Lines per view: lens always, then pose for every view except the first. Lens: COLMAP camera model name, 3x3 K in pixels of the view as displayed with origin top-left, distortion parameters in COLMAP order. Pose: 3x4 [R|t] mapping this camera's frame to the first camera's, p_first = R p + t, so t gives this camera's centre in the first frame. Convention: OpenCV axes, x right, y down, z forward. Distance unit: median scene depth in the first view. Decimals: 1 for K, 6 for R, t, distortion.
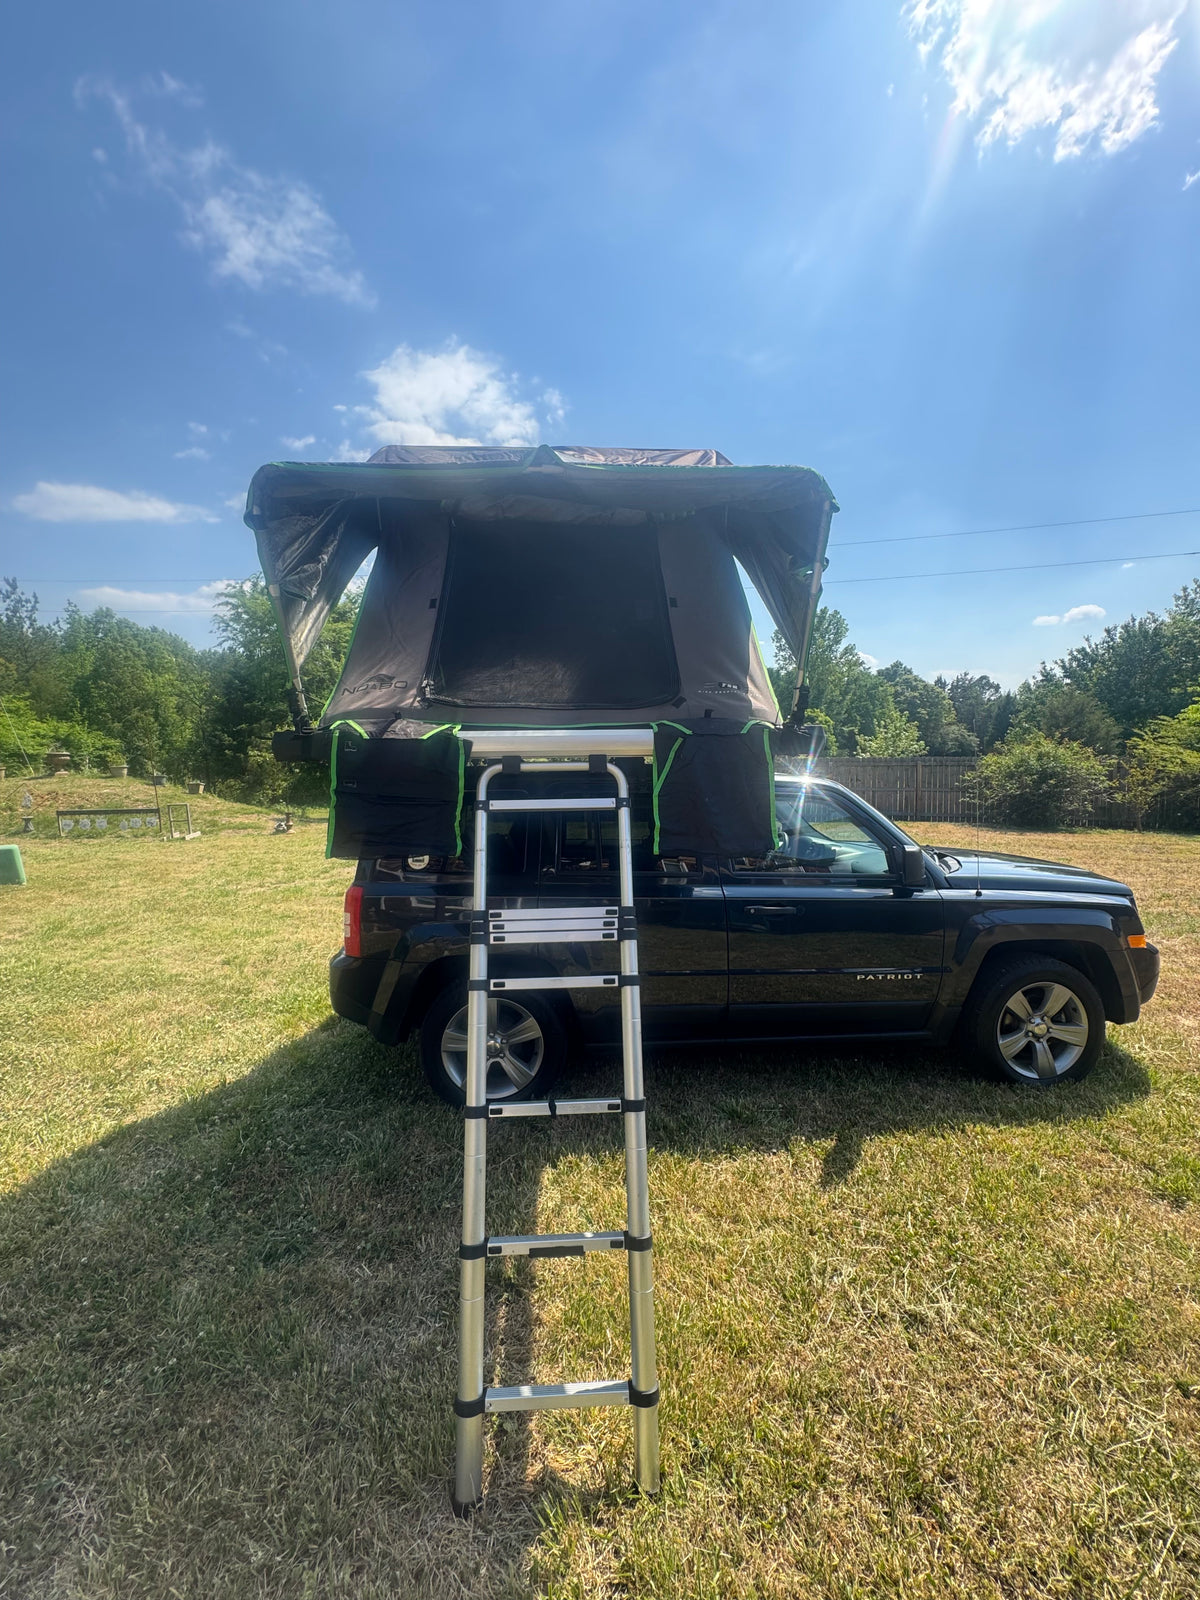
lens RADIAL K [[632.4, 0, 603.3], [0, 632.4, 800.2], [0, 0, 1]] dist [-0.003332, -0.000138]
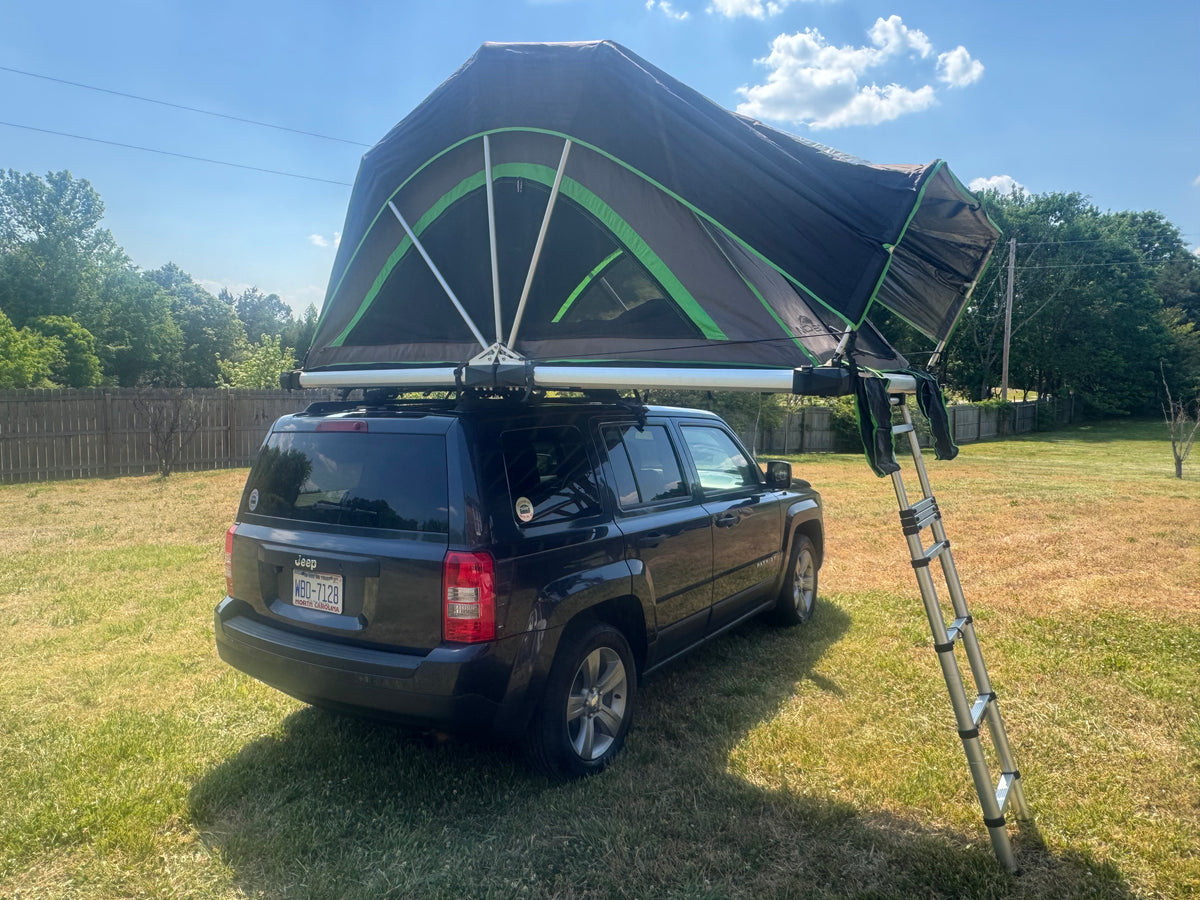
lens RADIAL K [[801.0, 0, 592.4], [0, 801.0, 452.9], [0, 0, 1]] dist [-0.005777, 0.000359]
pose [[0.596635, -0.047260, 0.801120, -1.743098], [0.036868, 0.998825, 0.031465, -0.019930], [-0.801665, 0.010763, 0.597676, 0.468244]]
